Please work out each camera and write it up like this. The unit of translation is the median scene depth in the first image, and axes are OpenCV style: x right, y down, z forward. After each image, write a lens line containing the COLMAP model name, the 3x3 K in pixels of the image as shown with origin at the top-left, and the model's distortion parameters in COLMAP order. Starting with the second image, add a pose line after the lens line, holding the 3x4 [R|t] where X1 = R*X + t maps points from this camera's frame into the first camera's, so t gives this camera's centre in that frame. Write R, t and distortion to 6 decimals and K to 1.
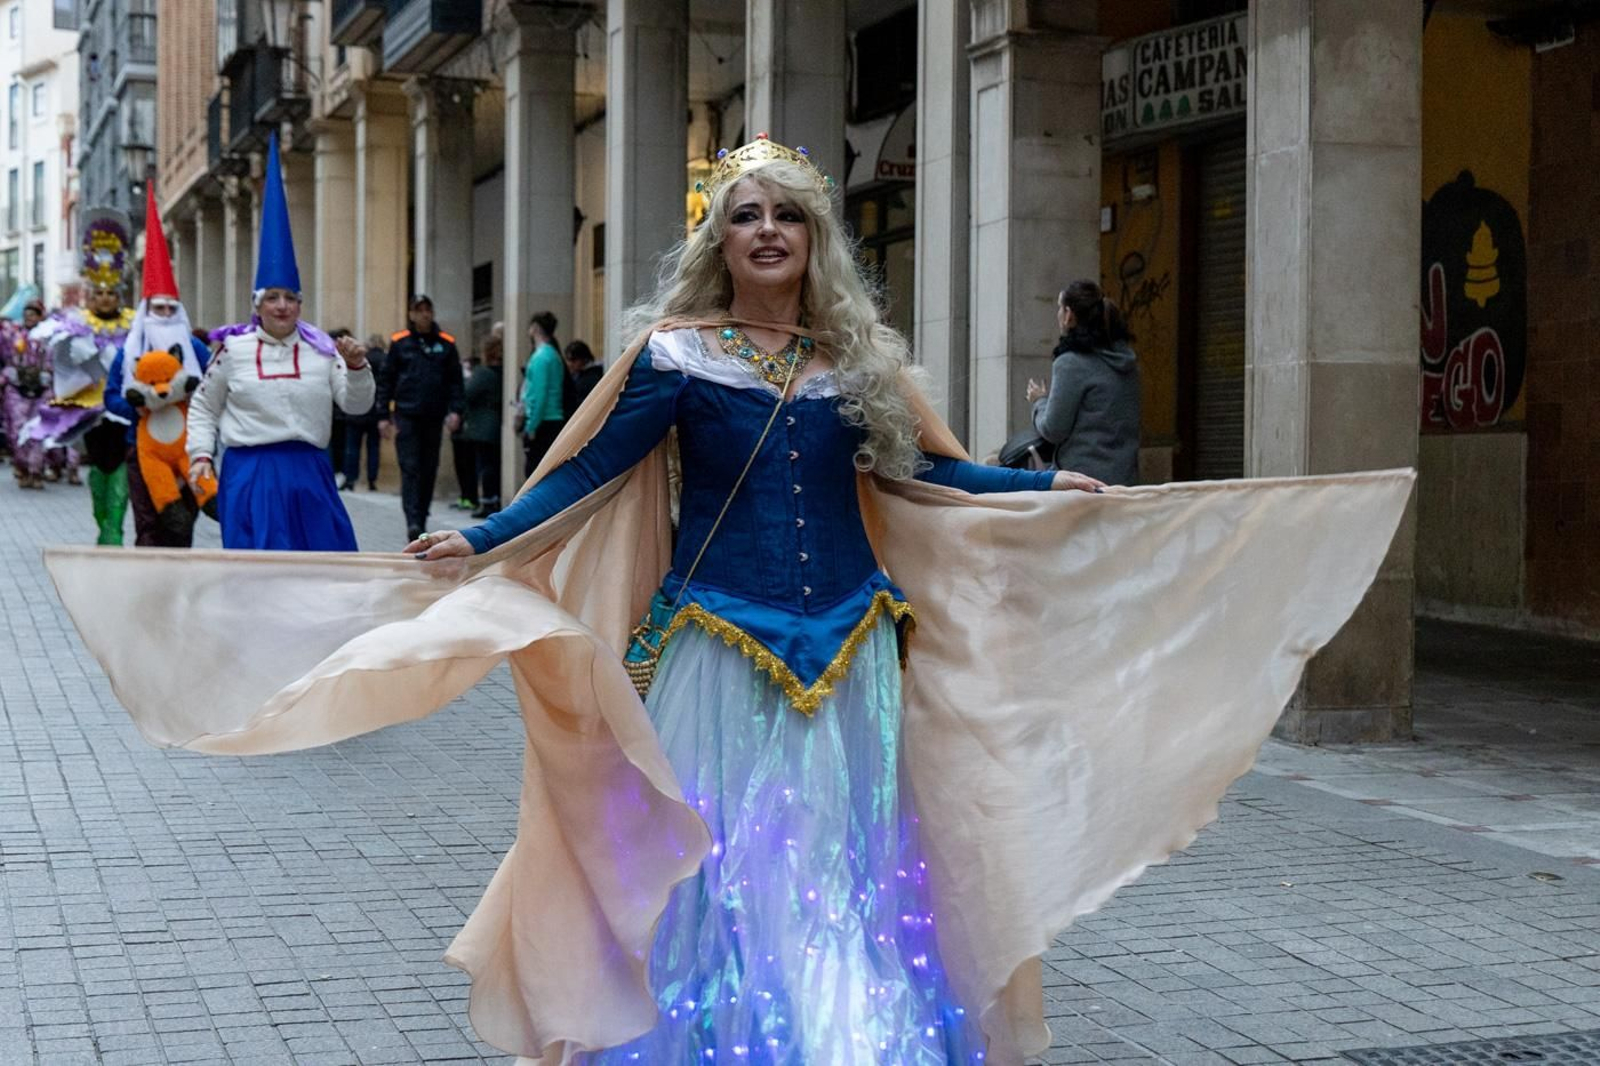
lens RADIAL K [[2602.1, 0, 800.0], [0, 2602.1, 533.0], [0, 0, 1]] dist [0.057596, 0.003325]
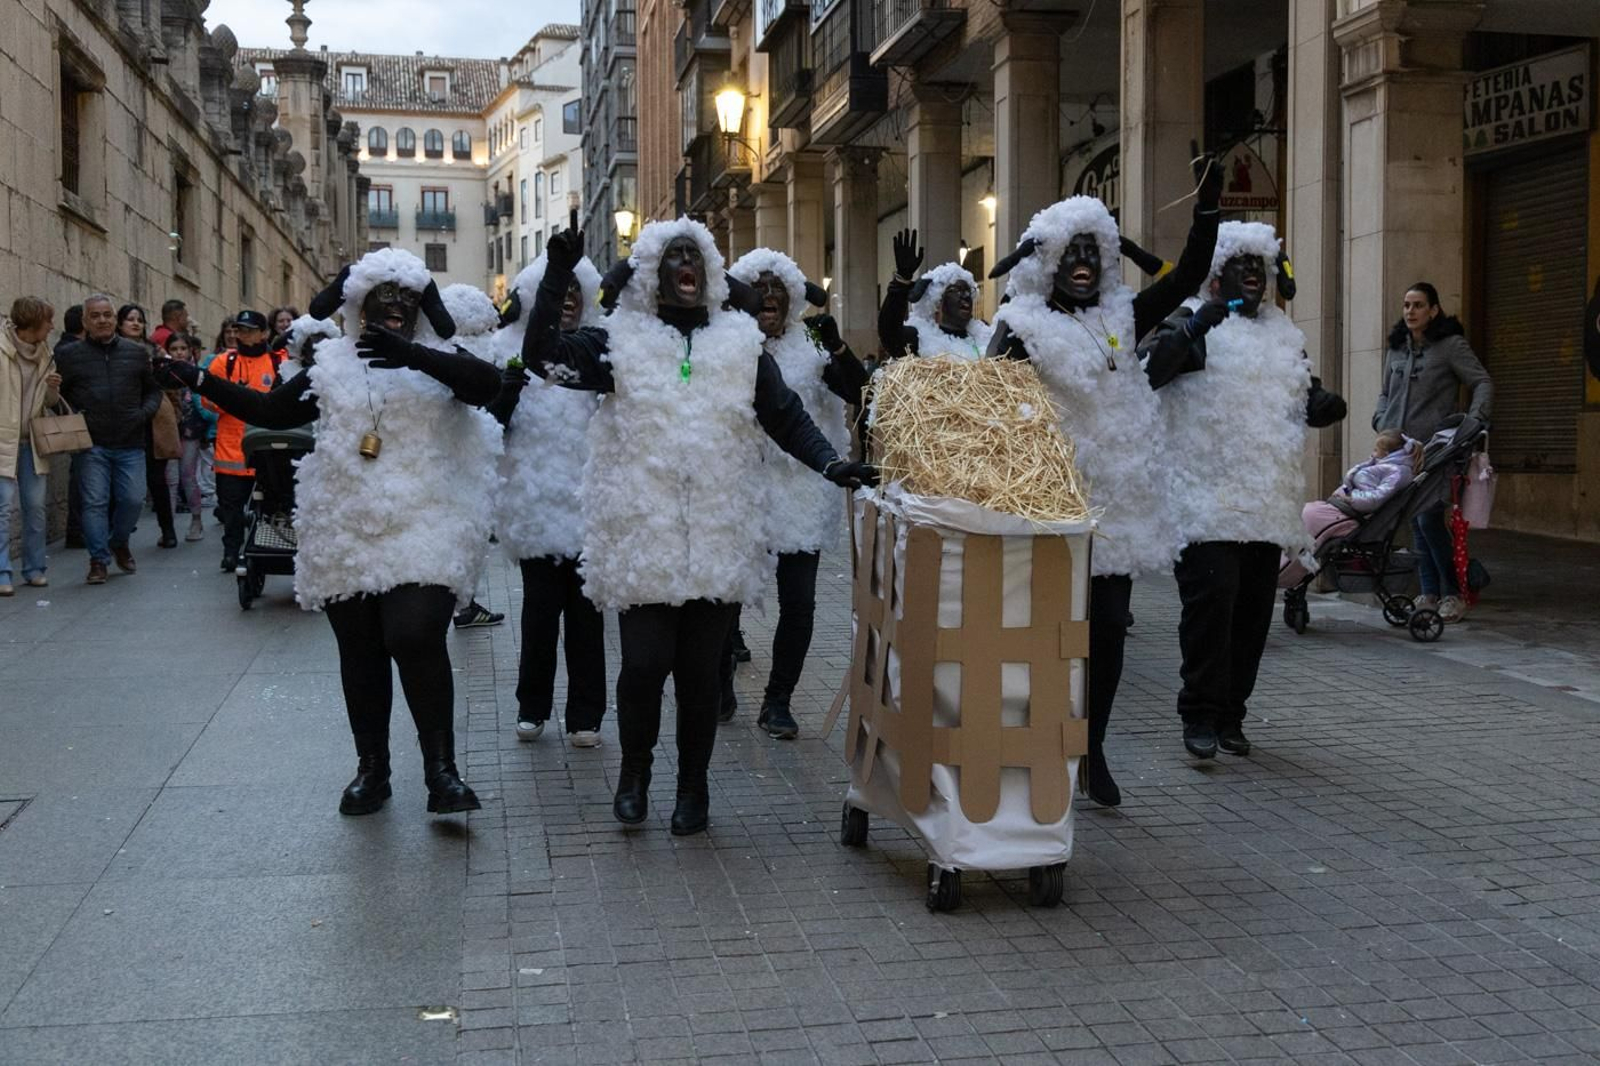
lens RADIAL K [[1807.6, 0, 818.4], [0, 1807.6, 533.9], [0, 0, 1]] dist [-0.001315, 0.035223]
pose [[0.990283, -0.008489, -0.138806, -0.044432], [0.013181, 0.999371, 0.032914, -0.011141], [0.138440, -0.034424, 0.989772, 0.116132]]
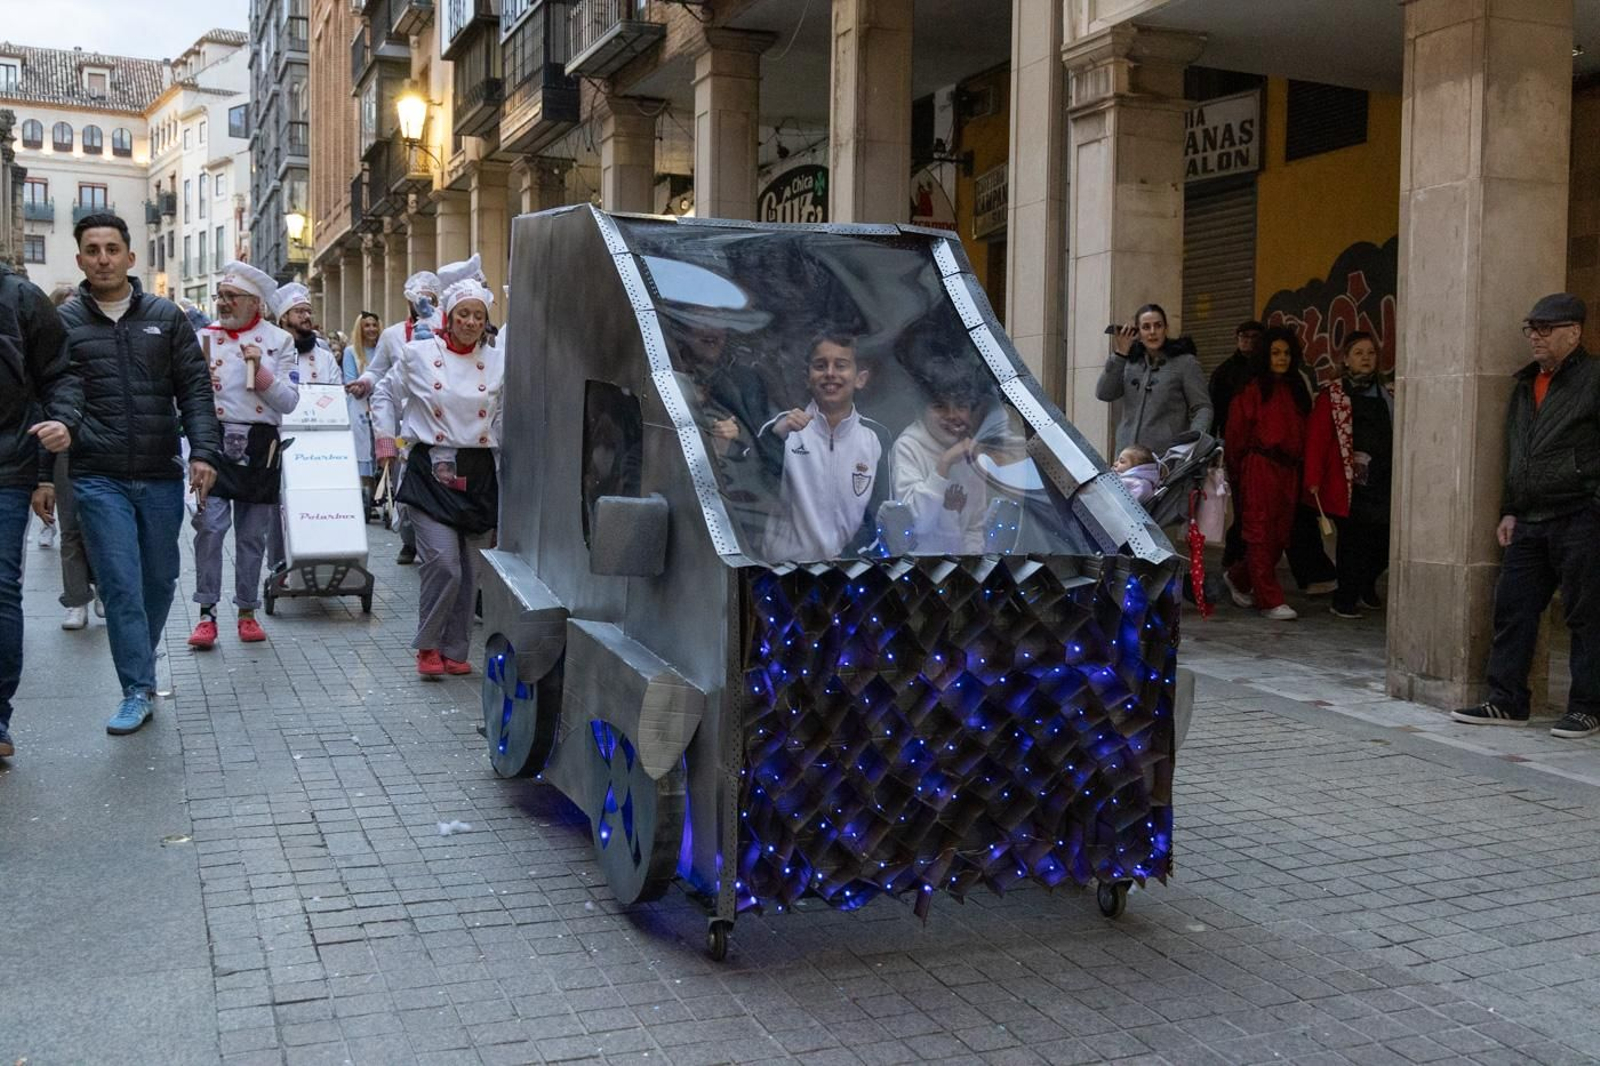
lens RADIAL K [[1661.4, 0, 816.1], [0, 1661.4, 533.2], [0, 0, 1]] dist [0.005133, 0.002827]
pose [[0.997875, 0.000972, 0.065151, -0.078665], [-0.003239, 0.999392, 0.034706, -0.012546], [-0.065078, -0.034844, 0.997272, 0.178704]]
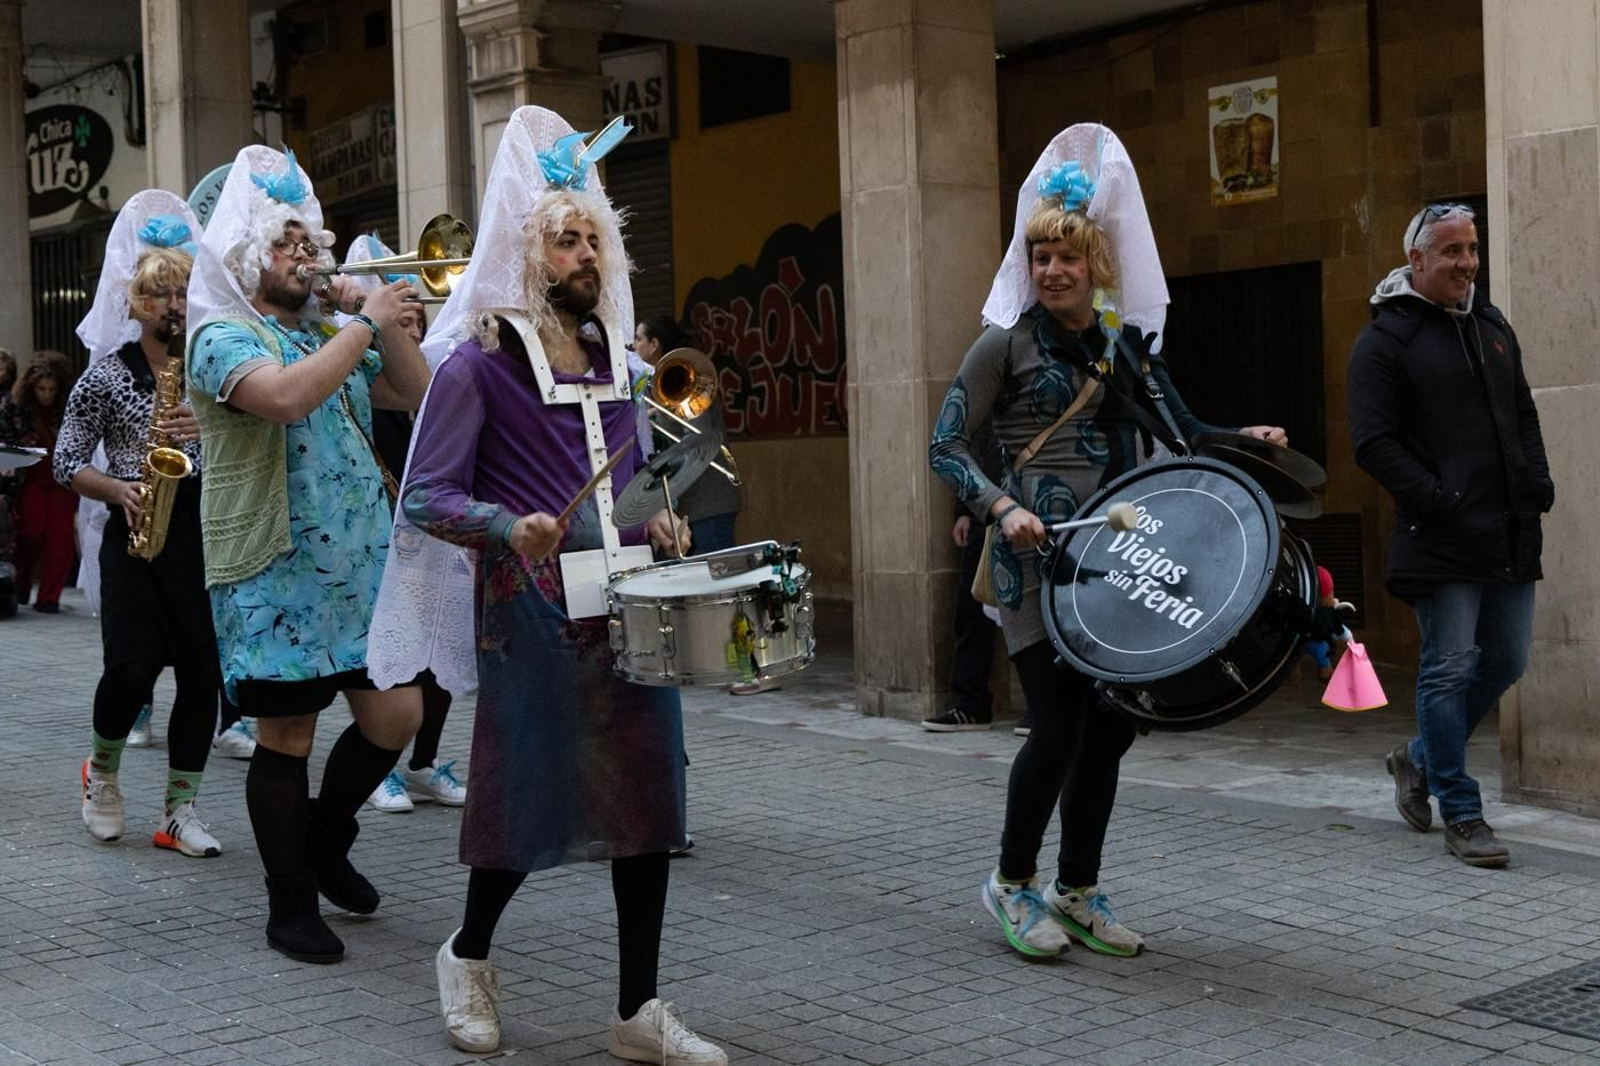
lens RADIAL K [[2368.9, 0, 800.0], [0, 2368.9, 533.0], [0, 0, 1]] dist [0.040604, -0.049458]
pose [[0.923964, -0.045744, 0.379733, -0.141083], [0.043306, 0.998950, 0.014964, -0.010532], [-0.380019, 0.002618, 0.924975, 0.051067]]
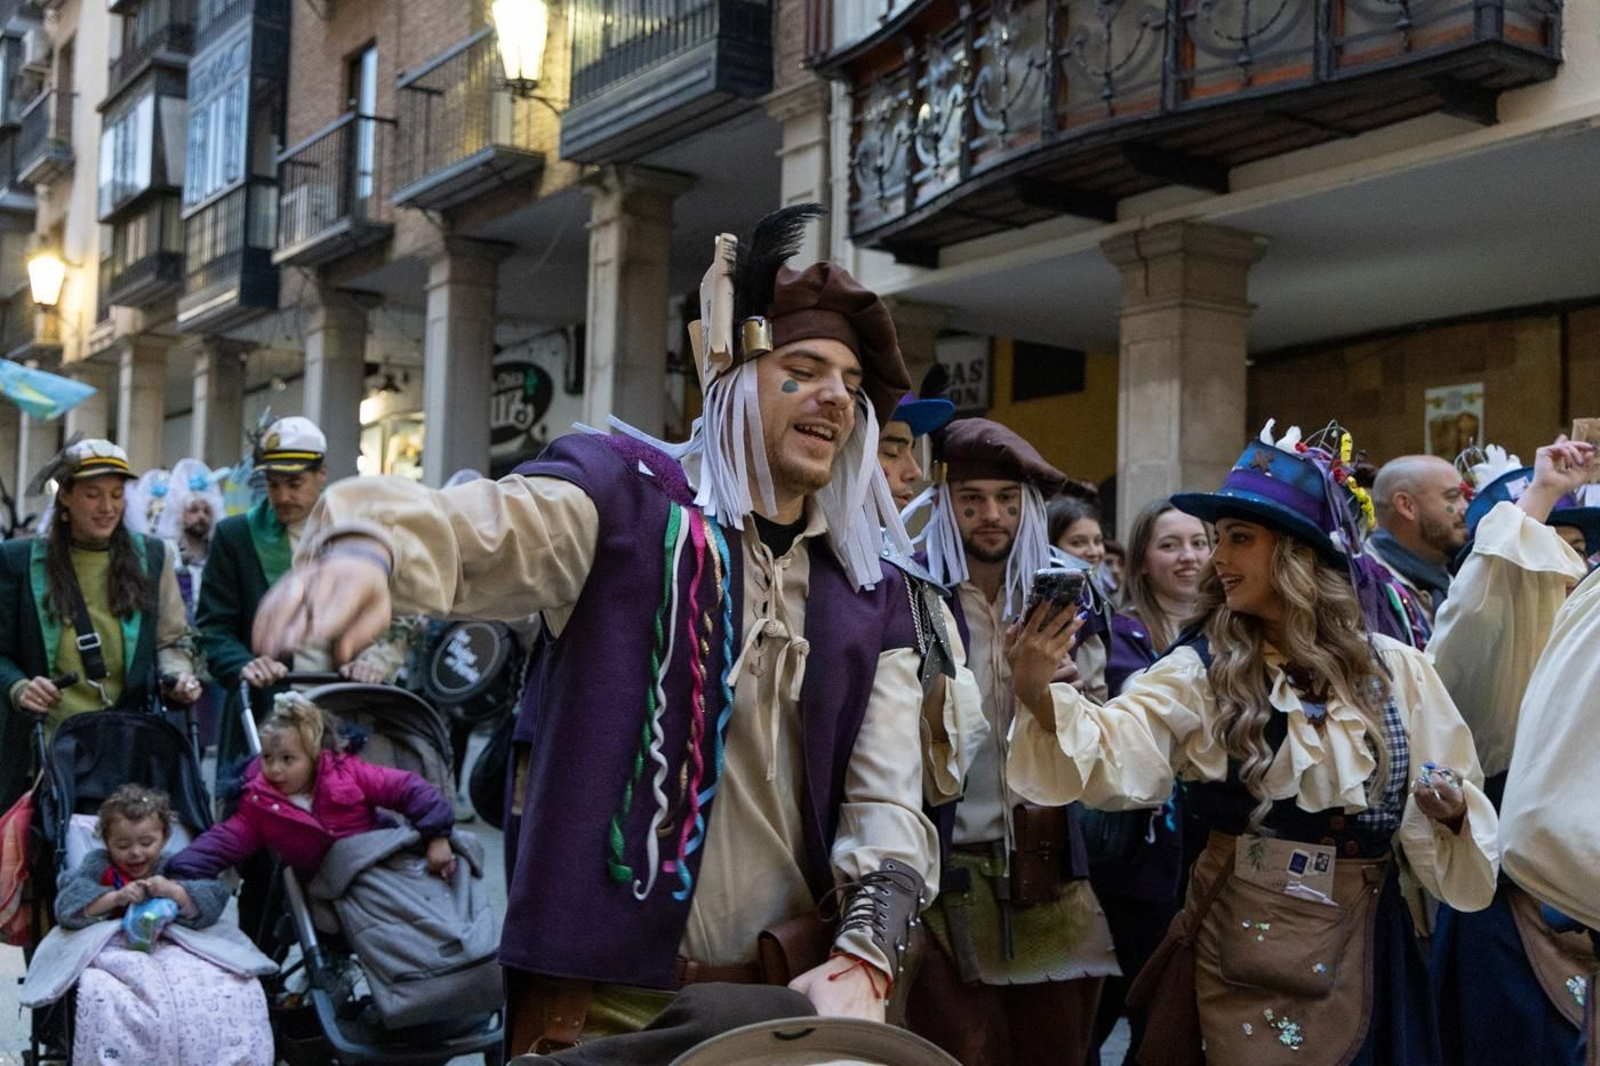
lens RADIAL K [[1990.5, 0, 800.0], [0, 1990.5, 533.0], [0, 0, 1]] dist [0.048557, 0.046055]
pose [[0.969060, 0.035424, 0.244269, -0.155768], [-0.016060, 0.996600, -0.080814, -0.011317], [-0.246301, 0.074391, 0.966334, 0.006614]]
